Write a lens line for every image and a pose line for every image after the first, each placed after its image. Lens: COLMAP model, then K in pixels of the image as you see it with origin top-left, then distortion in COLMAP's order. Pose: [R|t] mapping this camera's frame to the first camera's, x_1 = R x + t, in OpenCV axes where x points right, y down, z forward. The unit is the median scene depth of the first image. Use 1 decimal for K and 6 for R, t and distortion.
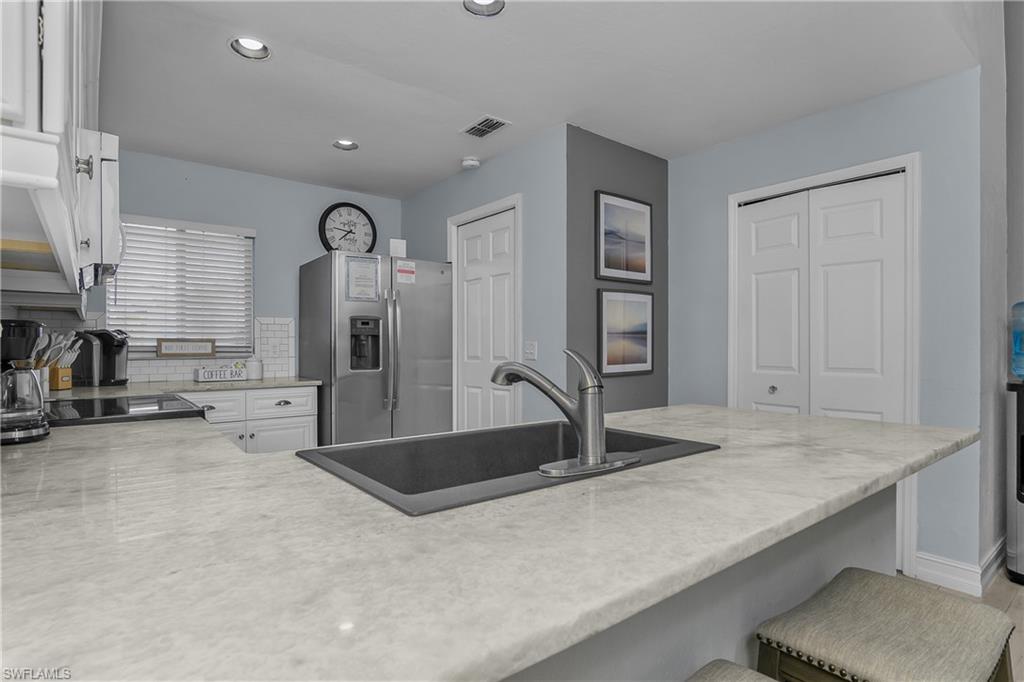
lens RADIAL K [[518.5, 0, 512.0], [0, 518.5, 341.0], [0, 0, 1]] dist [-0.013927, 0.000148]
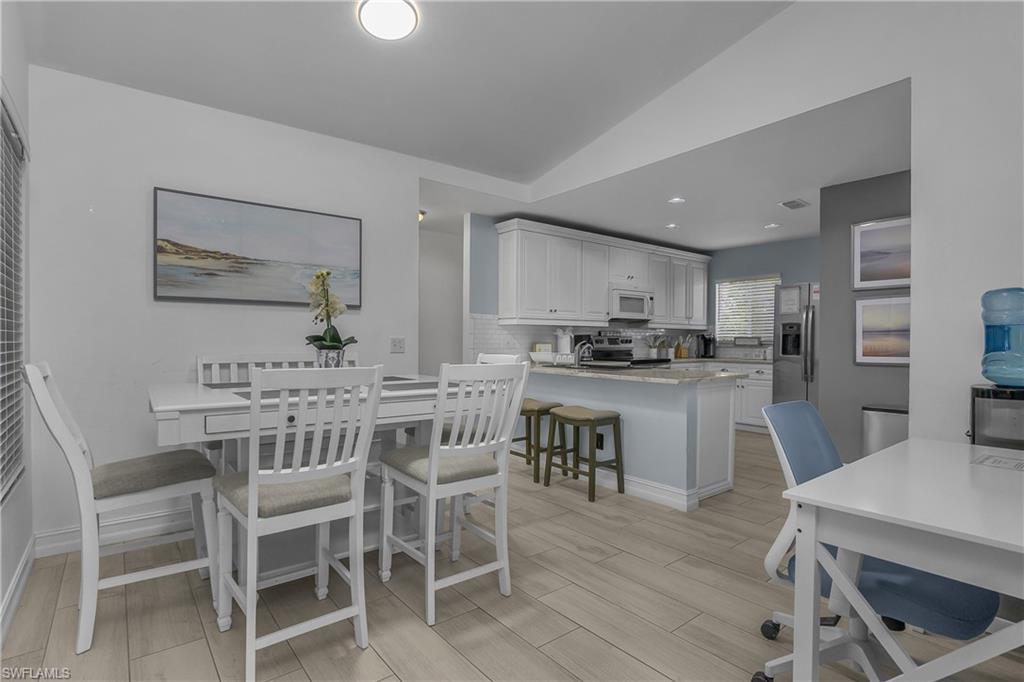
lens RADIAL K [[543.0, 0, 553.9], [0, 543.0, 341.9], [0, 0, 1]] dist [-0.001368, -0.000094]
pose [[0.076792, 0.005176, -0.997034, 1.379380], [0.002505, 0.999982, 0.005384, 0.001147], [0.997044, -0.002911, 0.076778, 0.116561]]
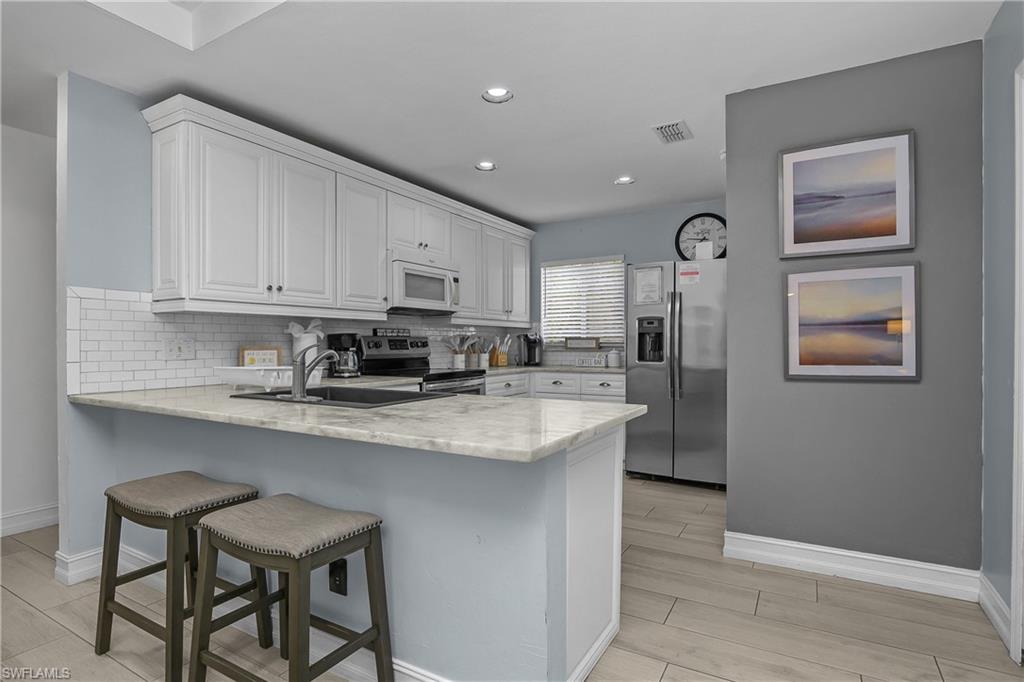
lens RADIAL K [[518.8, 0, 548.4], [0, 518.8, 343.4], [0, 0, 1]] dist [-0.001762, -0.000132]
pose [[0.415915, -0.000104, -0.909404, 0.699817], [0.008743, 0.999954, 0.003884, 0.006239], [0.909362, -0.009566, 0.415897, 0.294673]]
